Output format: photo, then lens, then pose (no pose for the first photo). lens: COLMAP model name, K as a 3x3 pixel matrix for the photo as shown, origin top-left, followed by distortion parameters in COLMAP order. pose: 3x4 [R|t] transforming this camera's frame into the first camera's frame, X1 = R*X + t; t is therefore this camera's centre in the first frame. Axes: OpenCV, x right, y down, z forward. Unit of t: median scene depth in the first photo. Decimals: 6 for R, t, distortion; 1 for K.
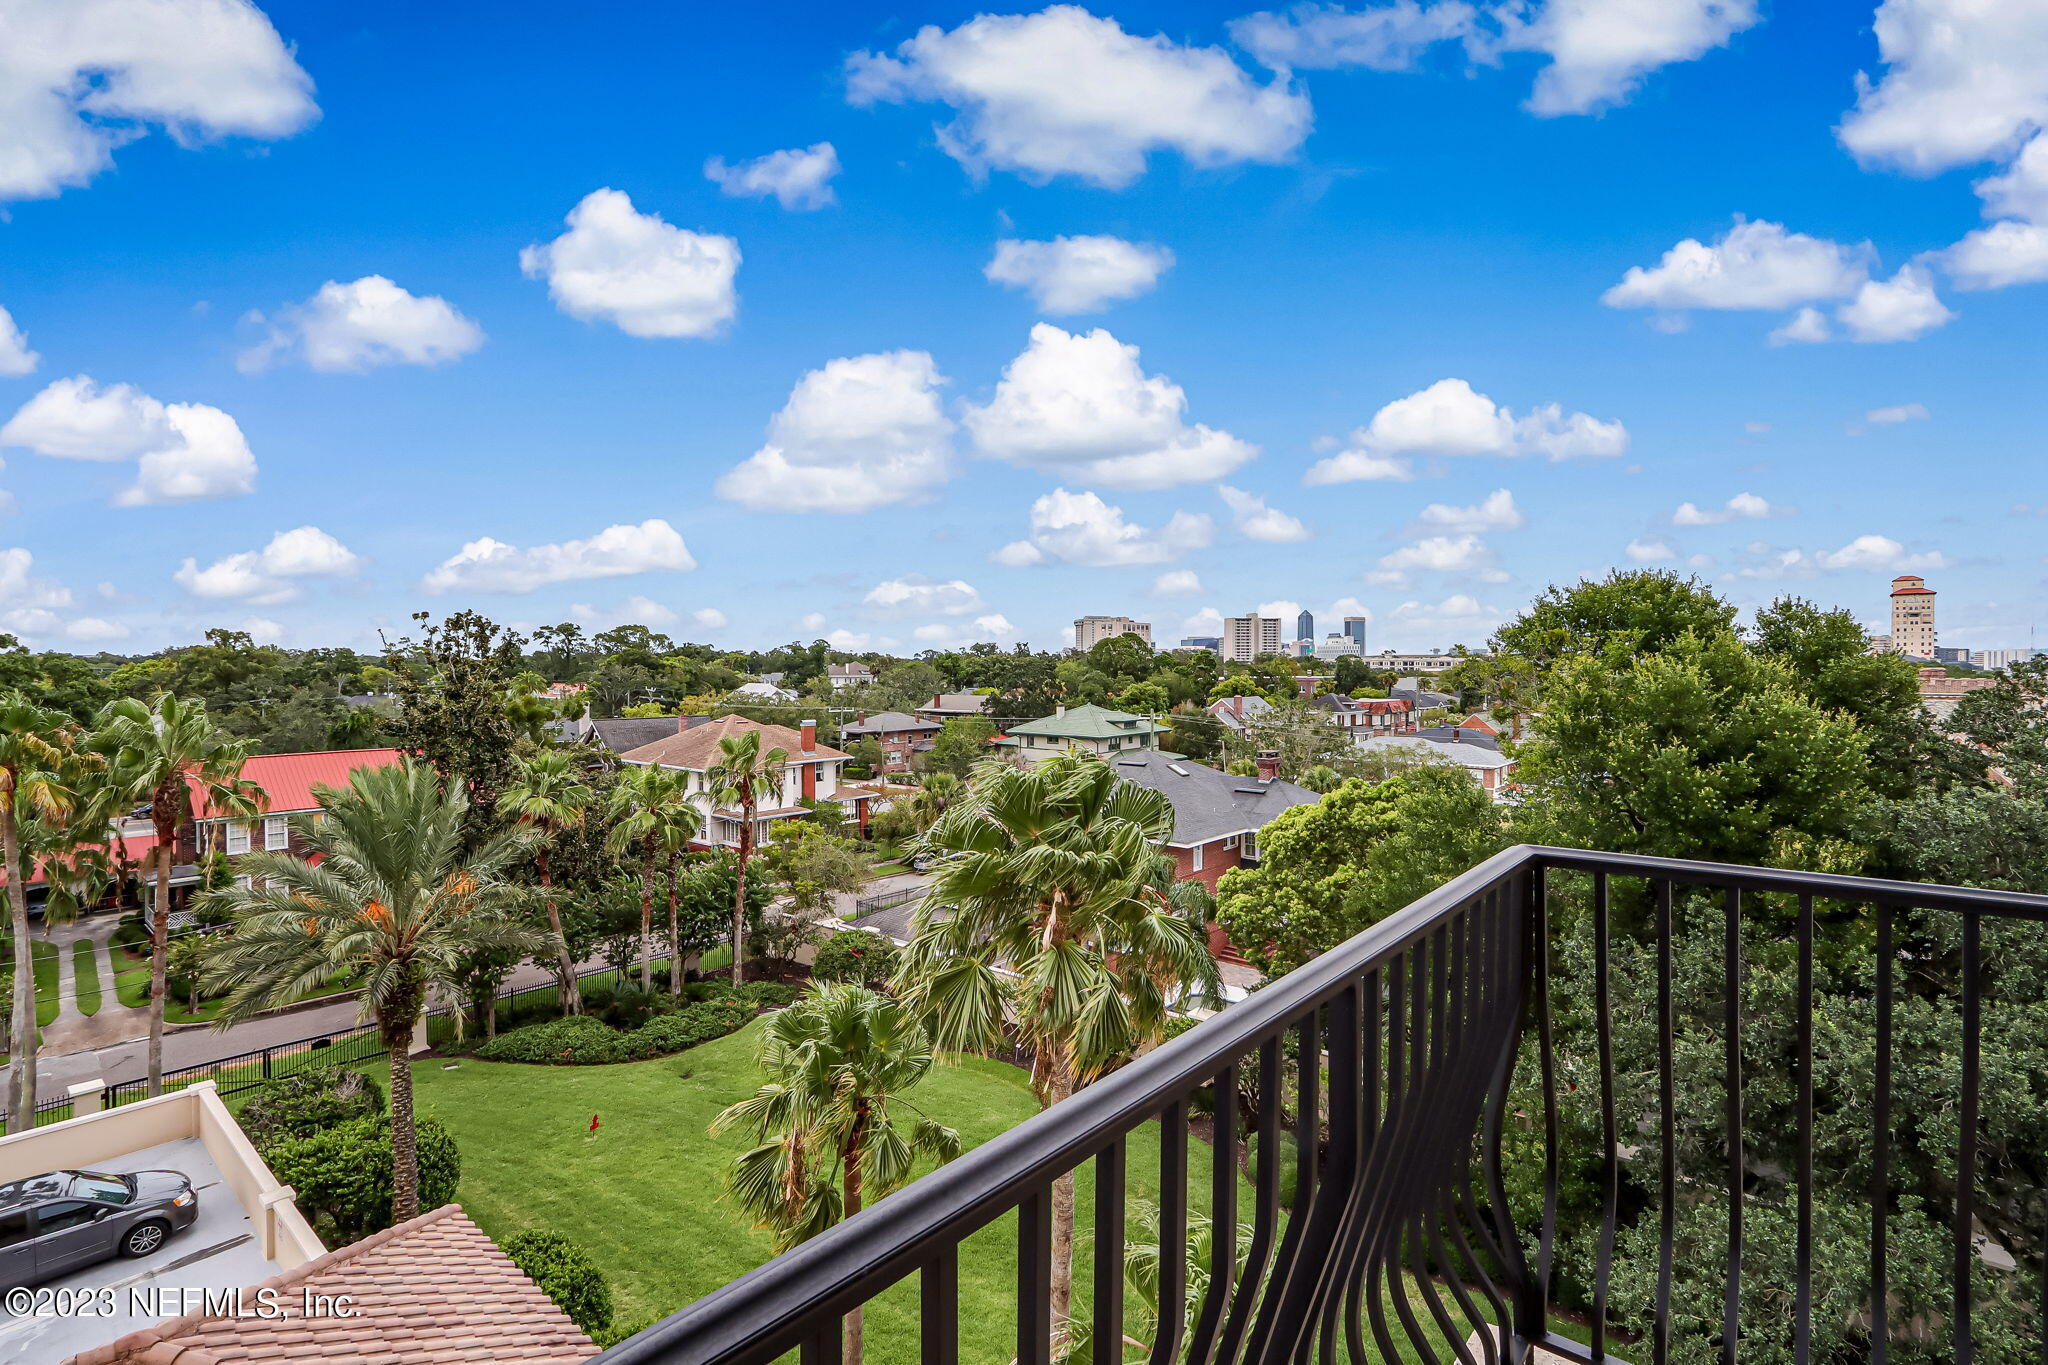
lens RADIAL K [[953.3, 0, 1008.3], [0, 953.3, 661.4], [0, 0, 1]] dist [-0.001276, 0.000392]
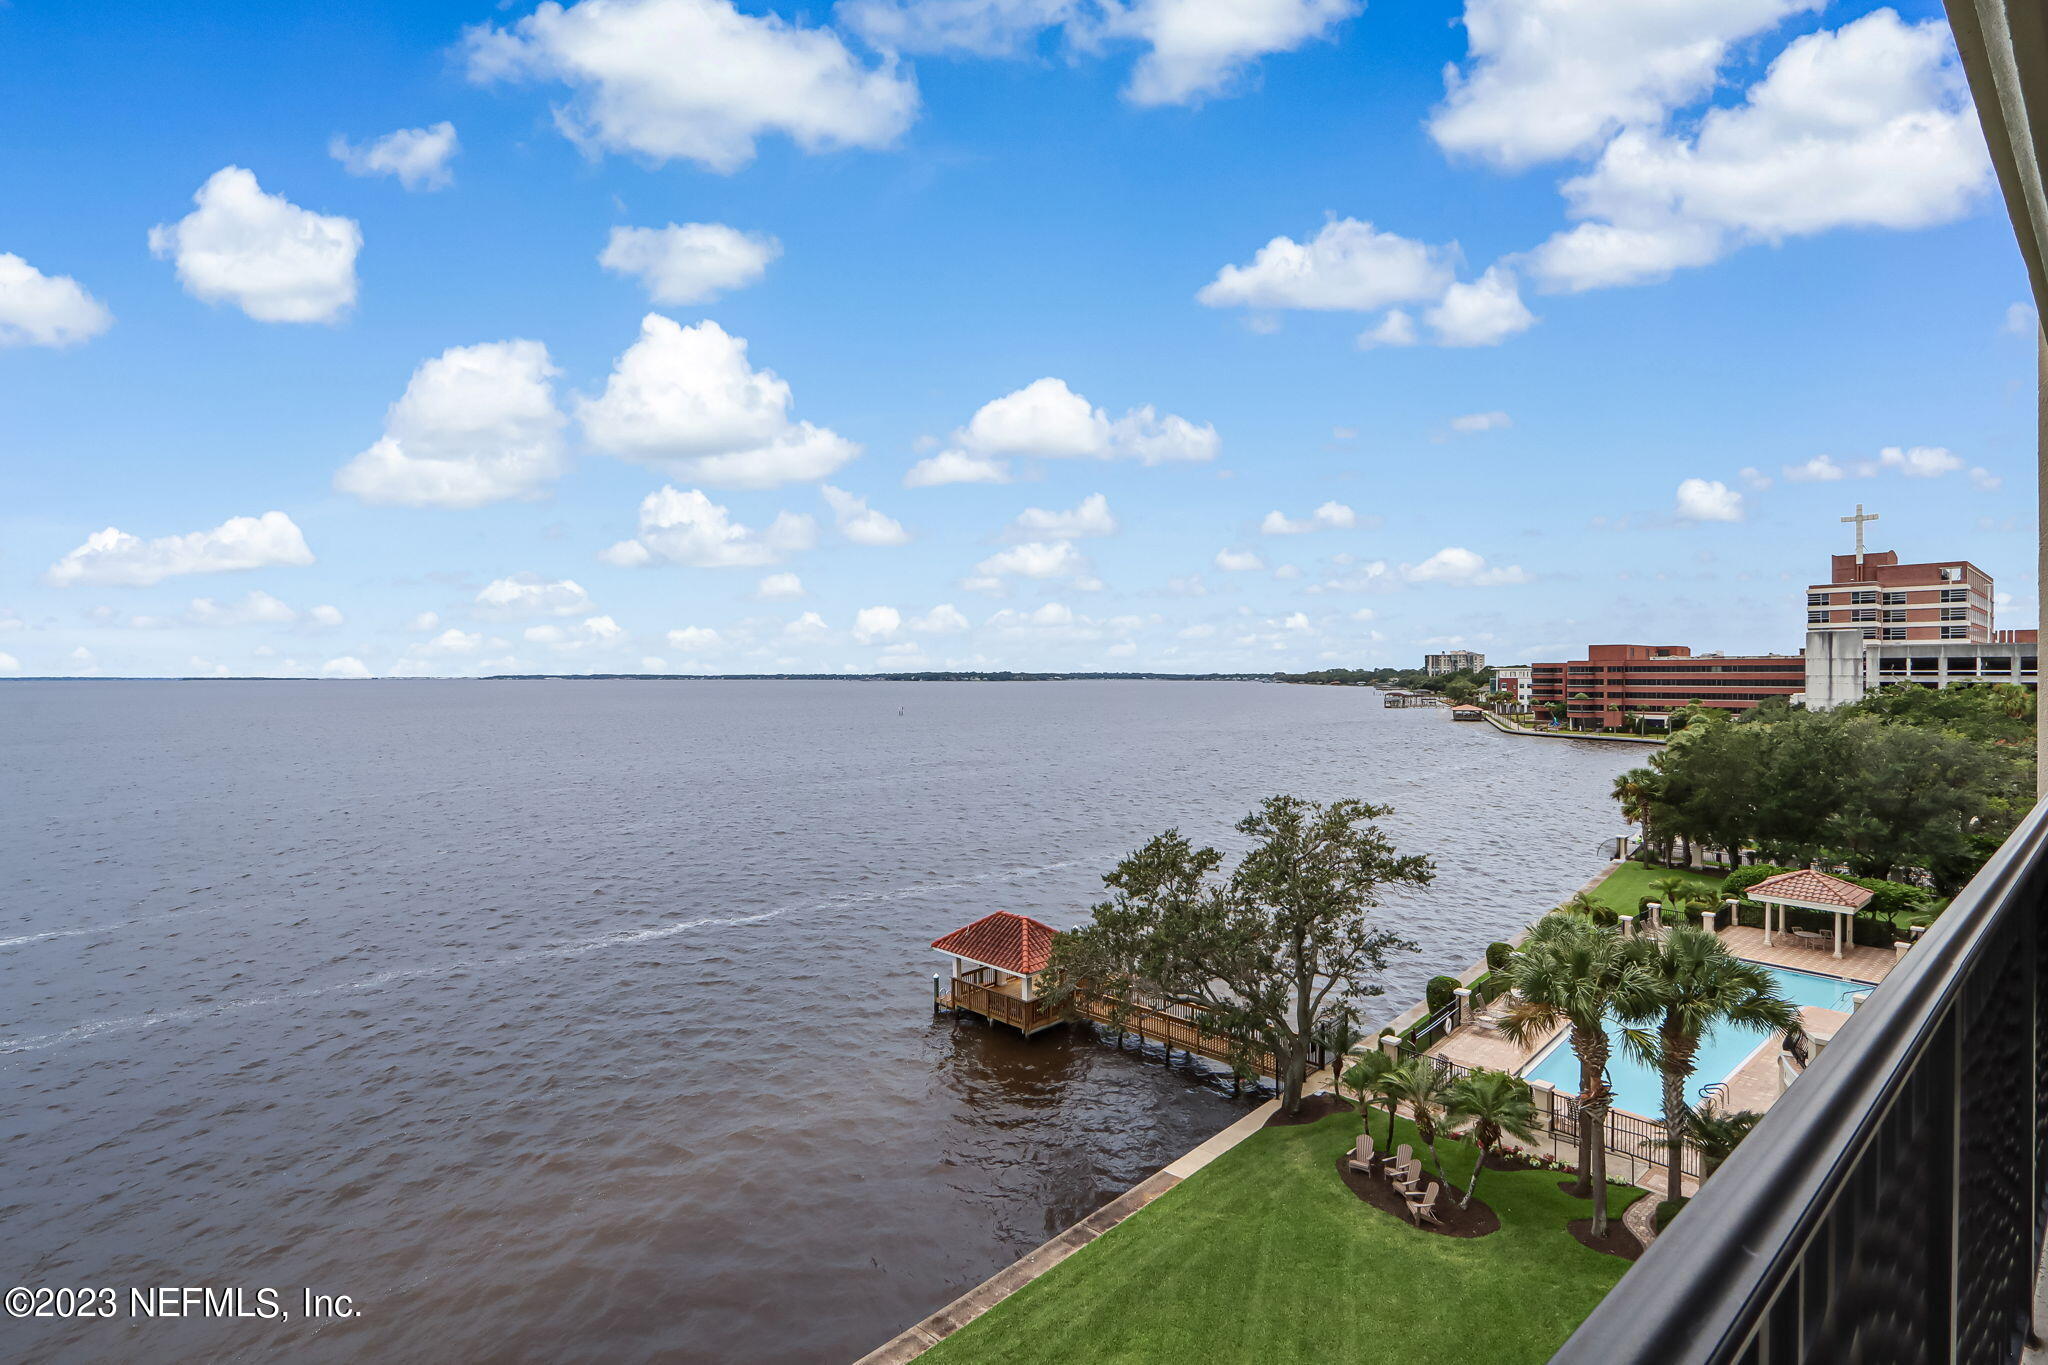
lens RADIAL K [[953.3, 0, 1008.3], [0, 953.3, 661.4], [0, 0, 1]] dist [-0.001276, 0.000392]
pose [[0.999865, 0.014800, 0.007204, 0.400386], [-0.014801, 0.999890, 0.000043, -0.009706], [-0.007202, -0.000149, 0.999974, 0.037595]]
